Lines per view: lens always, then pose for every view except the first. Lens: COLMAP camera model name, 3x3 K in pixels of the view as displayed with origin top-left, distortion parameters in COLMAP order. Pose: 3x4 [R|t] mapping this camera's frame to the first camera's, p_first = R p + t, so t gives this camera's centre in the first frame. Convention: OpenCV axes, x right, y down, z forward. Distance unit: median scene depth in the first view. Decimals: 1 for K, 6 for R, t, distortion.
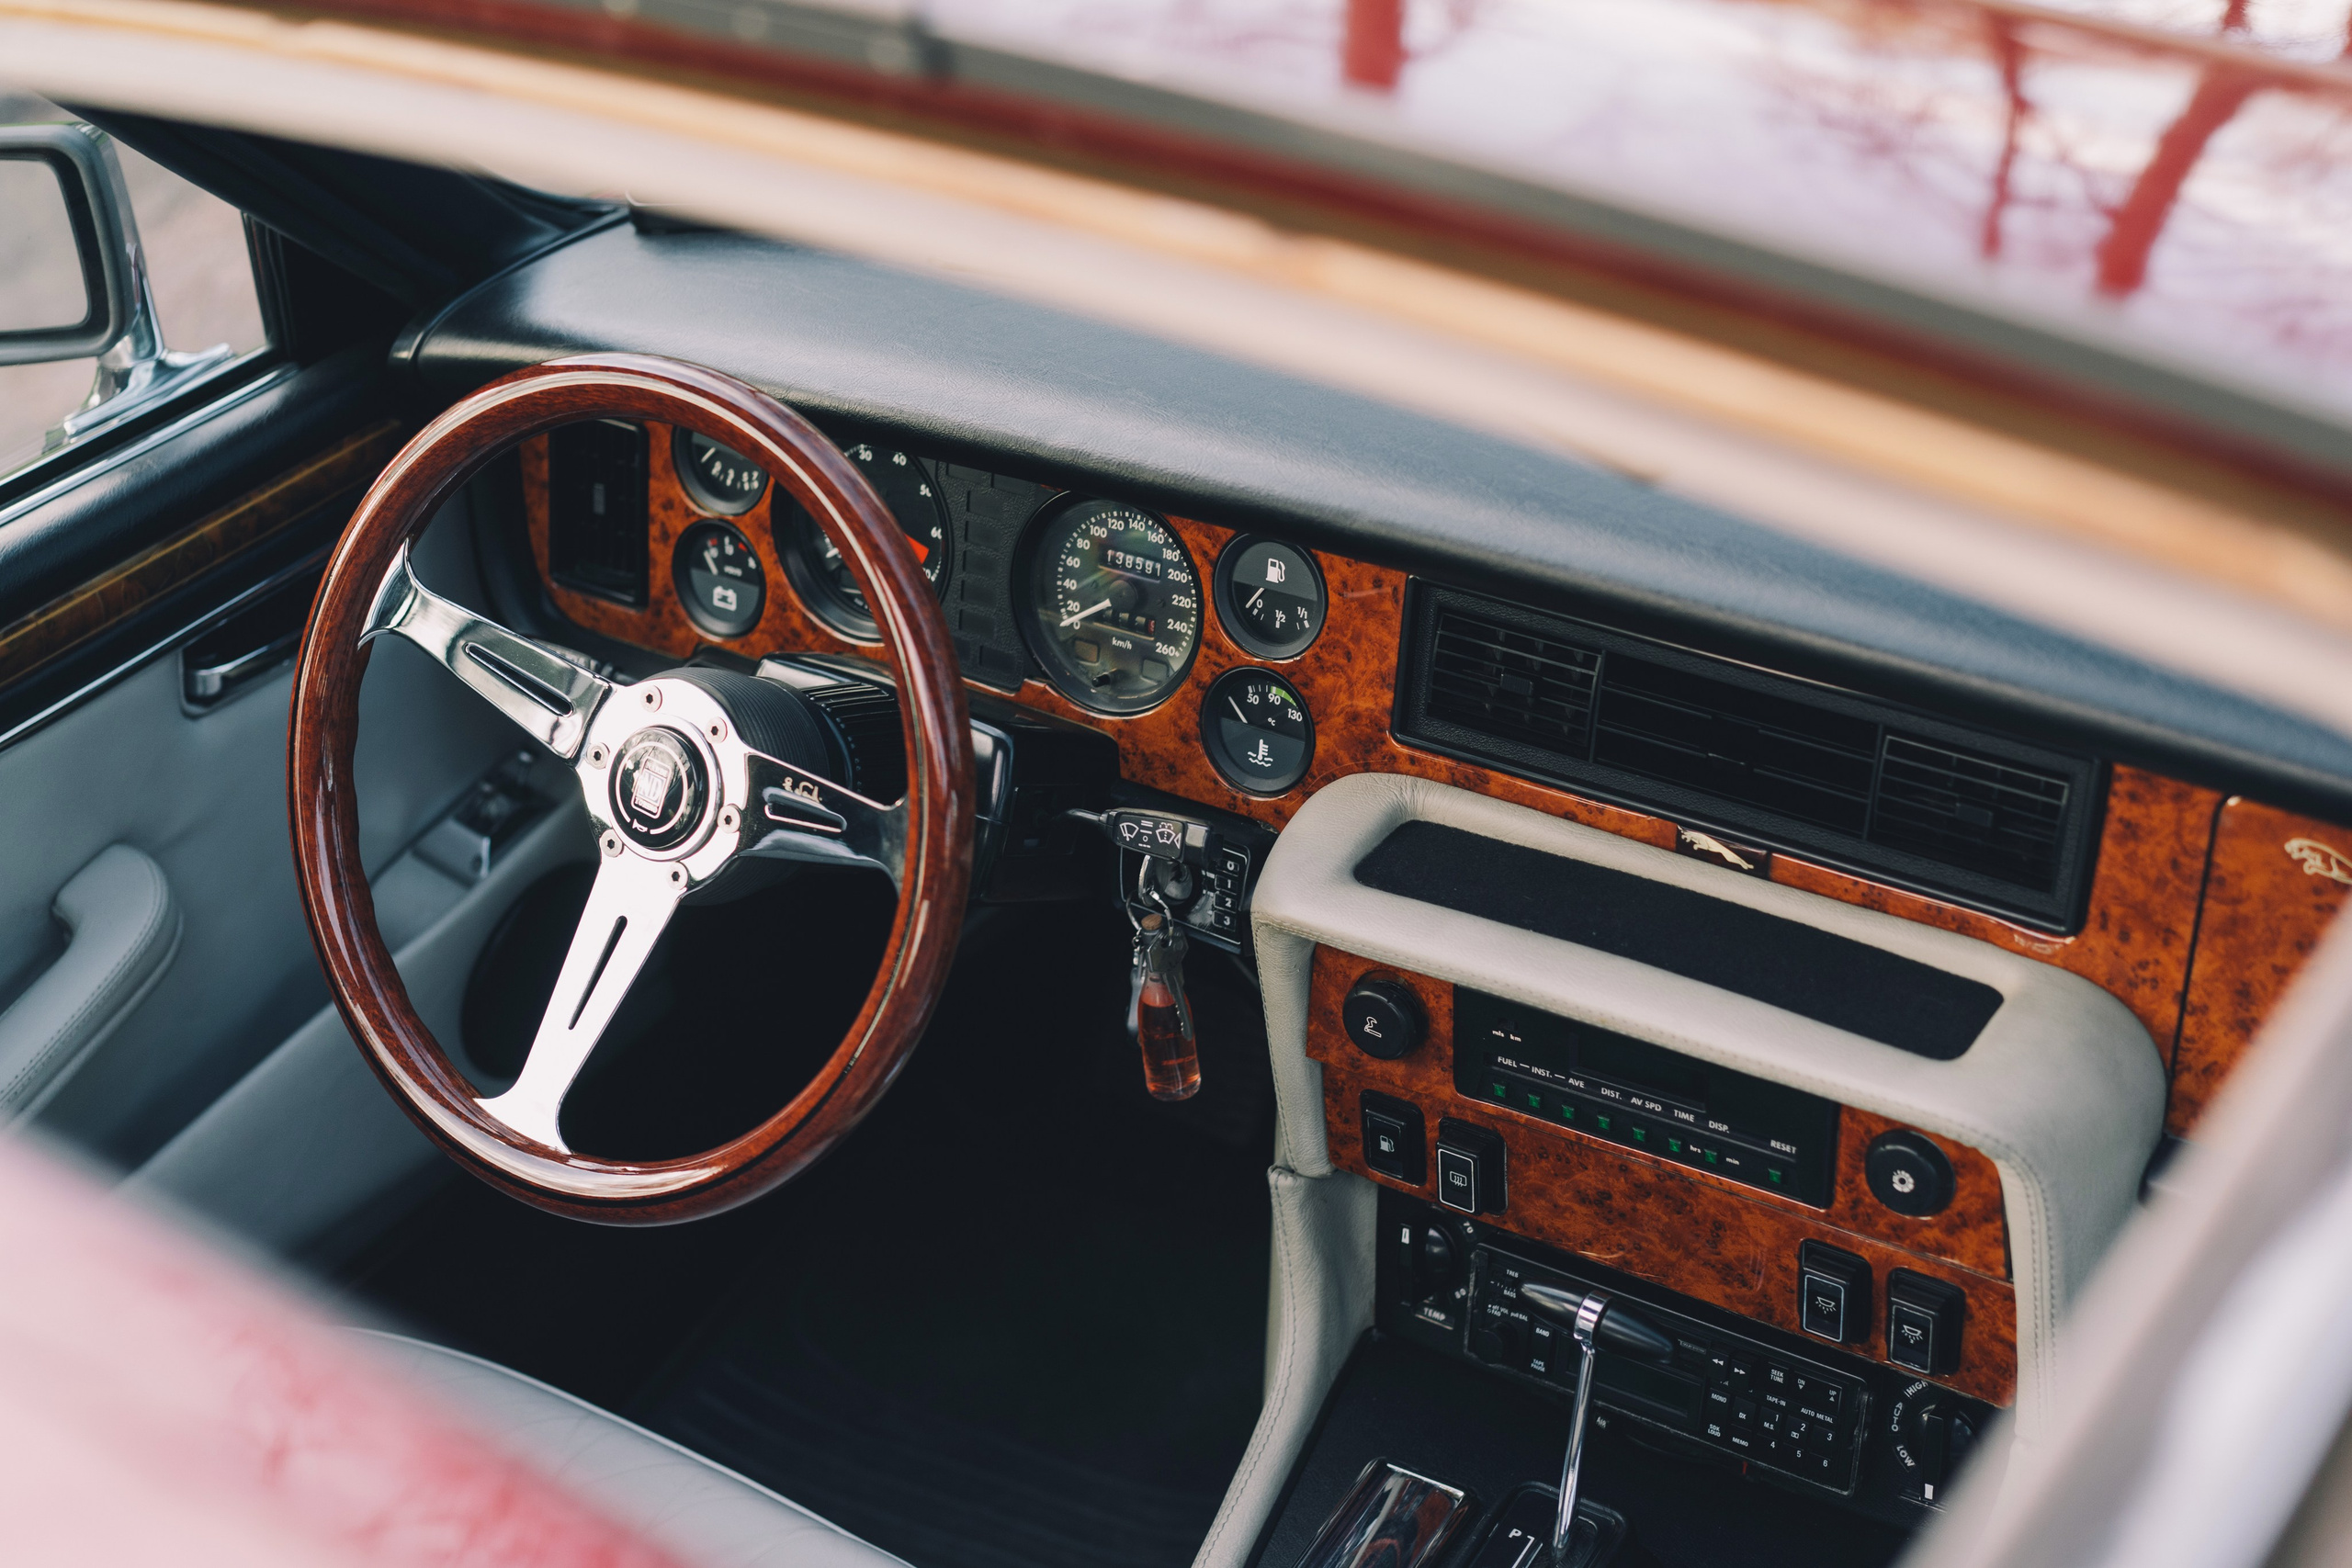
lens RADIAL K [[3664.5, 0, 1175.7], [0, 3664.5, 803.9], [0, 0, 1]] dist [0.004715, 0.000000]
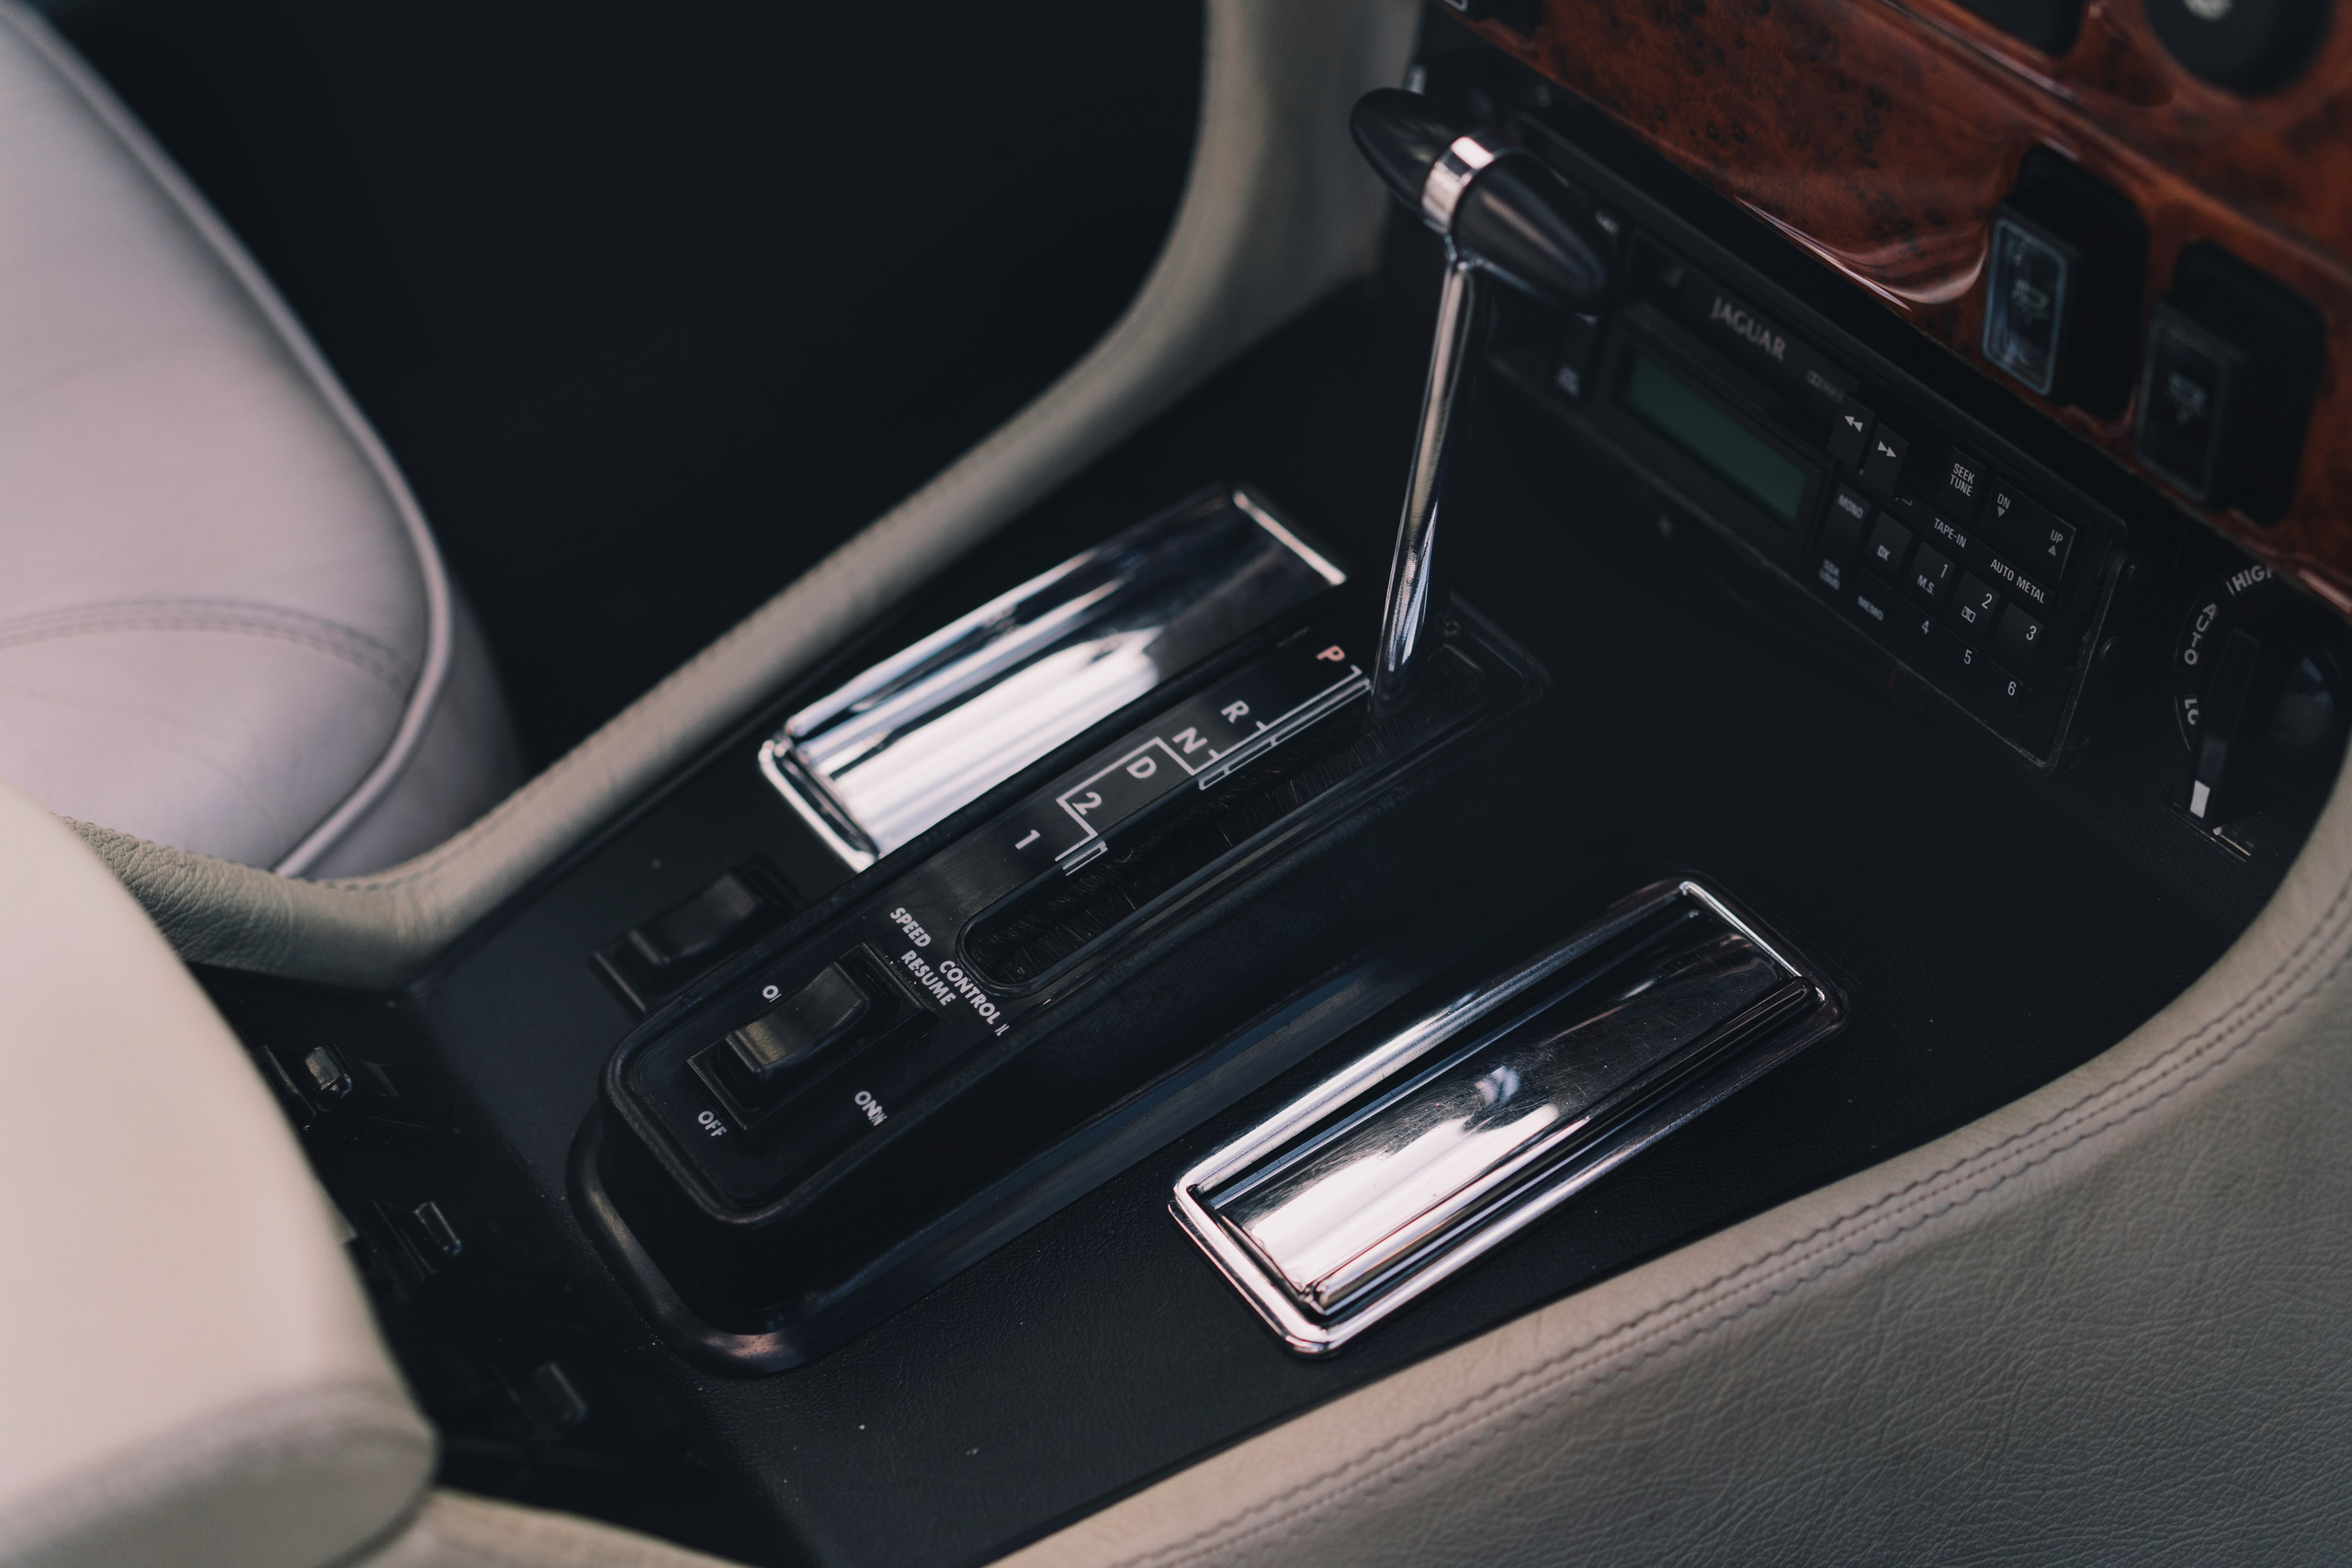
lens RADIAL K [[3664.5, 0, 1179.0], [0, 3664.5, 789.0], [0, 0, 1]] dist [0.004715, 0.000000]
pose [[0.923054, 0.270335, -0.273662, 0.204069], [-0.214009, 0.952051, 0.218630, 0.110724], [0.319644, -0.143241, 0.936648, 0.520012]]
